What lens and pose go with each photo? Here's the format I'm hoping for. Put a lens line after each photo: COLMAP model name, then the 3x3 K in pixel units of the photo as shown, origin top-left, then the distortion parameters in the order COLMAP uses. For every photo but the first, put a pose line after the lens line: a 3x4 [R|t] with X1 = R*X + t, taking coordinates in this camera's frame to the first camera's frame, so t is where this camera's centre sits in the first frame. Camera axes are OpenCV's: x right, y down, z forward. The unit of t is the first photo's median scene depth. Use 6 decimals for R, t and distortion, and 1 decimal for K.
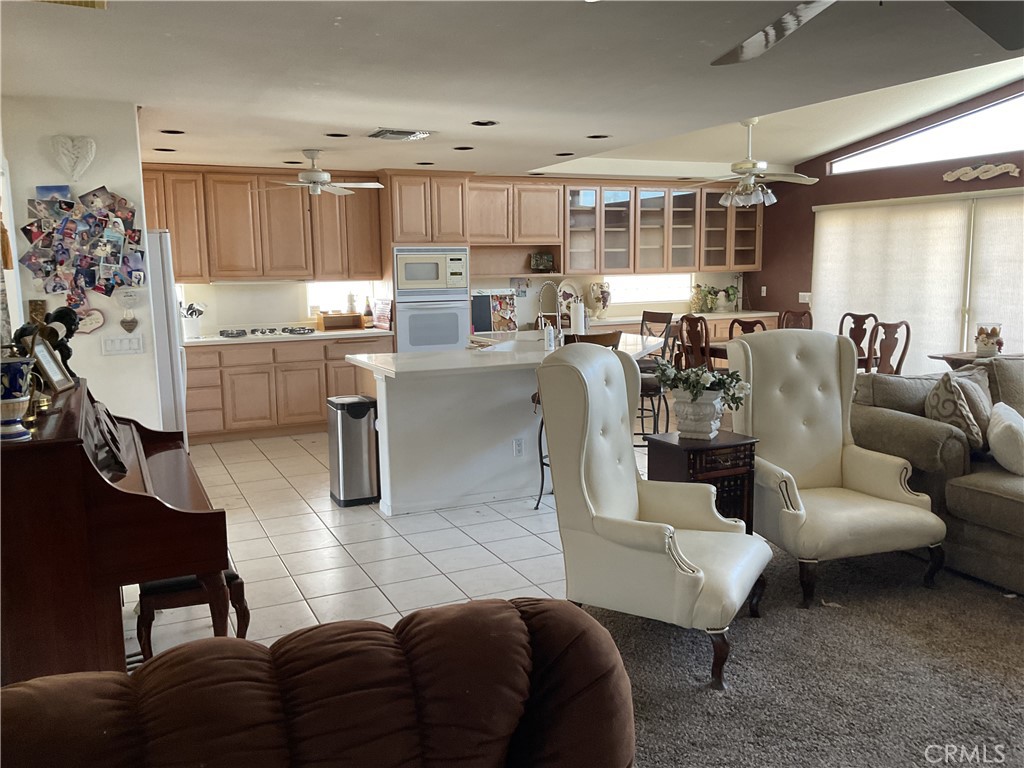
lens RADIAL K [[854.2, 0, 500.6], [0, 854.2, 387.1], [0, 0, 1]] dist [0.066253, -0.121098]
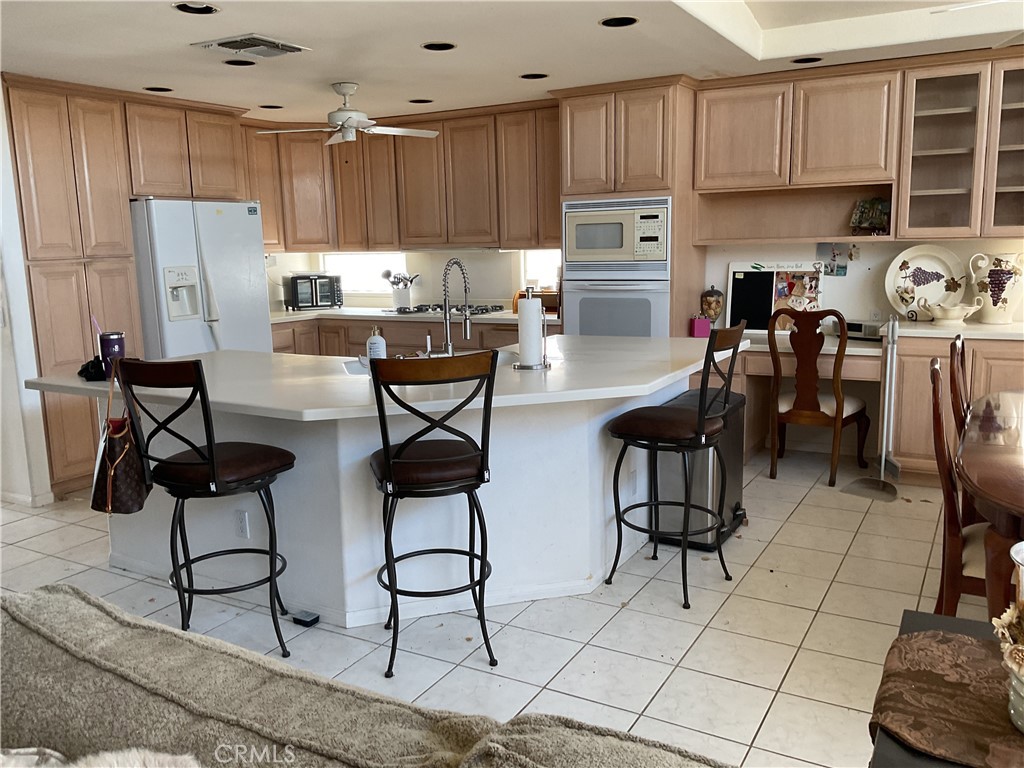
lens RADIAL K [[854.2, 0, 504.7], [0, 854.2, 393.9], [0, 0, 1]] dist [0.066253, -0.121098]
pose [[0.569485, 0.147890, -0.808588, 0.445134], [-0.099518, 0.988851, 0.110770, -0.078629], [0.815955, 0.017387, 0.577854, 0.544166]]
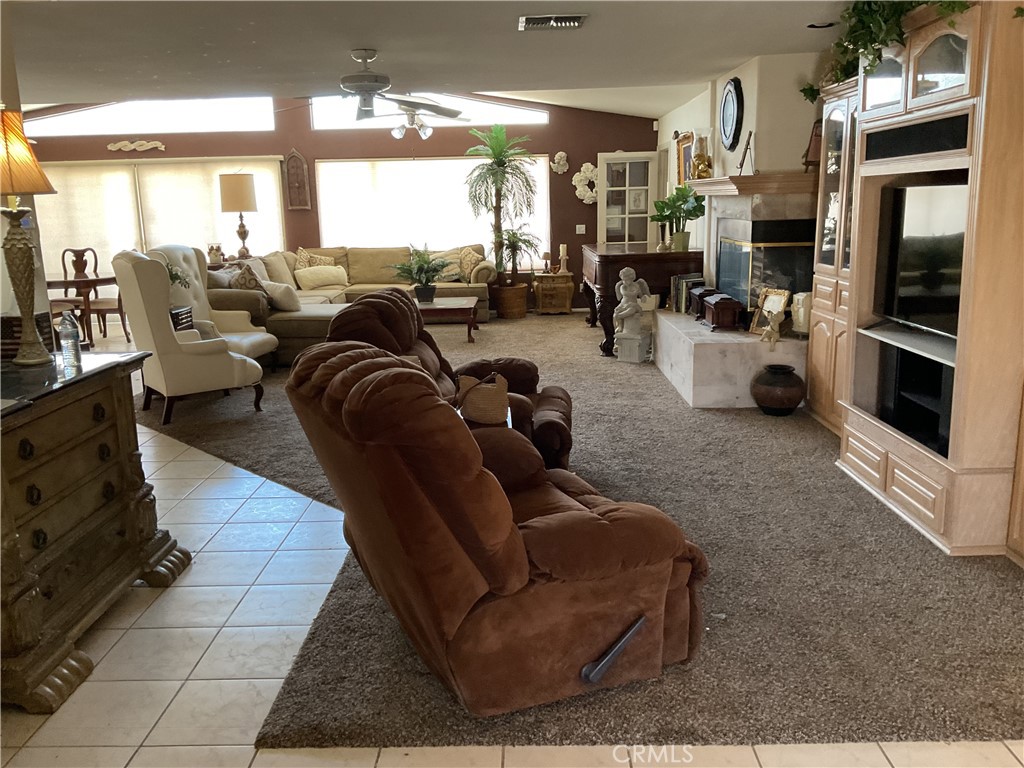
lens RADIAL K [[854.2, 0, 517.7], [0, 854.2, 381.1], [0, 0, 1]] dist [0.066253, -0.121098]
pose [[0.434756, -0.188229, 0.880657, -0.480760], [0.142167, 0.979995, 0.139277, 0.025215], [-0.889256, 0.064649, 0.452819, -0.185262]]
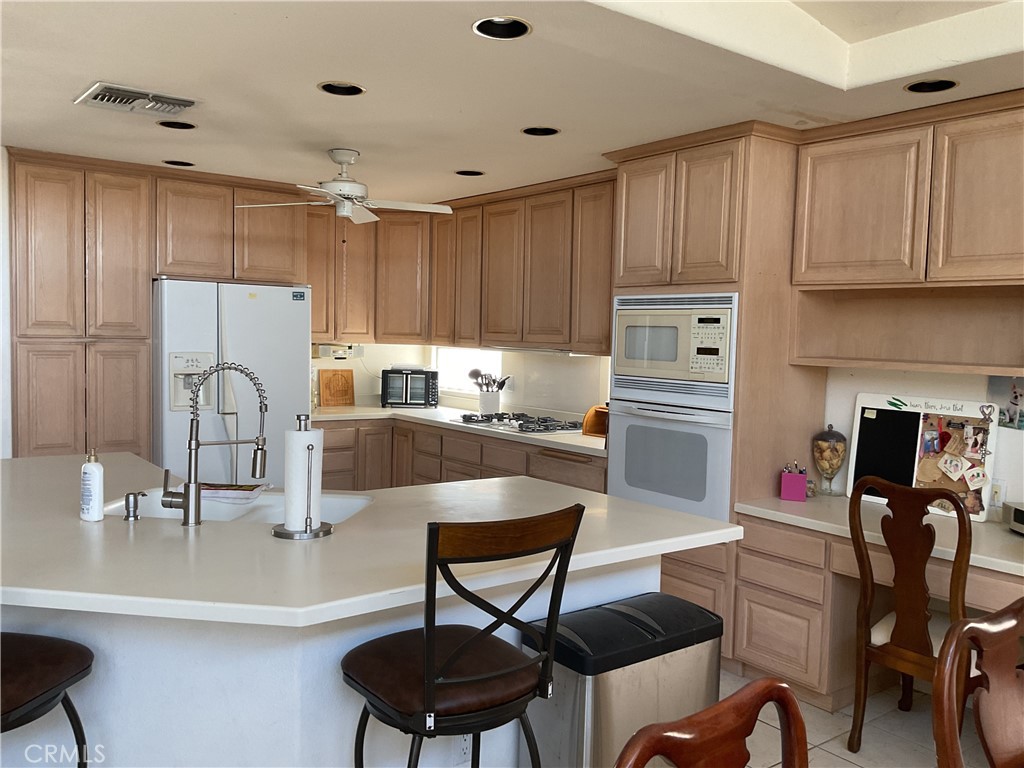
lens RADIAL K [[854.2, 0, 497.6], [0, 854.2, 389.7], [0, 0, 1]] dist [0.066253, -0.121098]
pose [[0.197893, 0.087278, -0.976330, 0.386015], [-0.165976, 0.984629, 0.054378, -0.121488], [0.966070, 0.151287, 0.209337, 0.817138]]
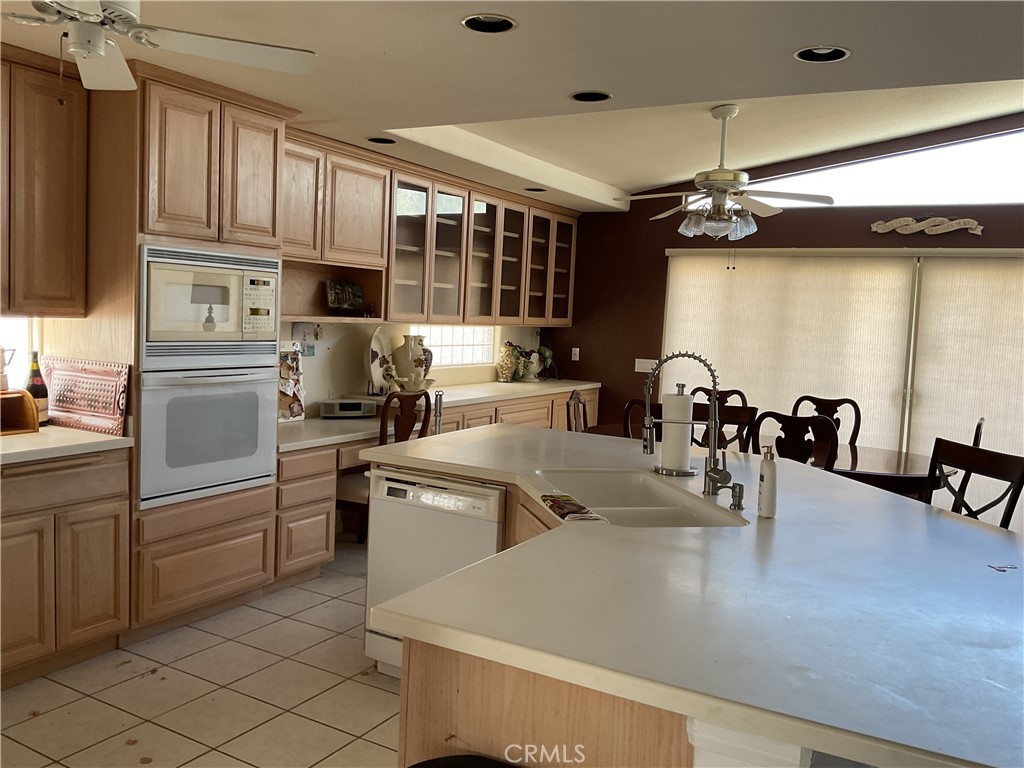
lens RADIAL K [[854.2, 0, 509.4], [0, 854.2, 387.9], [0, 0, 1]] dist [0.066253, -0.121098]
pose [[0.816410, 0.003334, 0.577463, -0.222290], [0.022192, 0.999064, -0.037143, -0.070053], [-0.577046, 0.043139, 0.815572, 0.535595]]
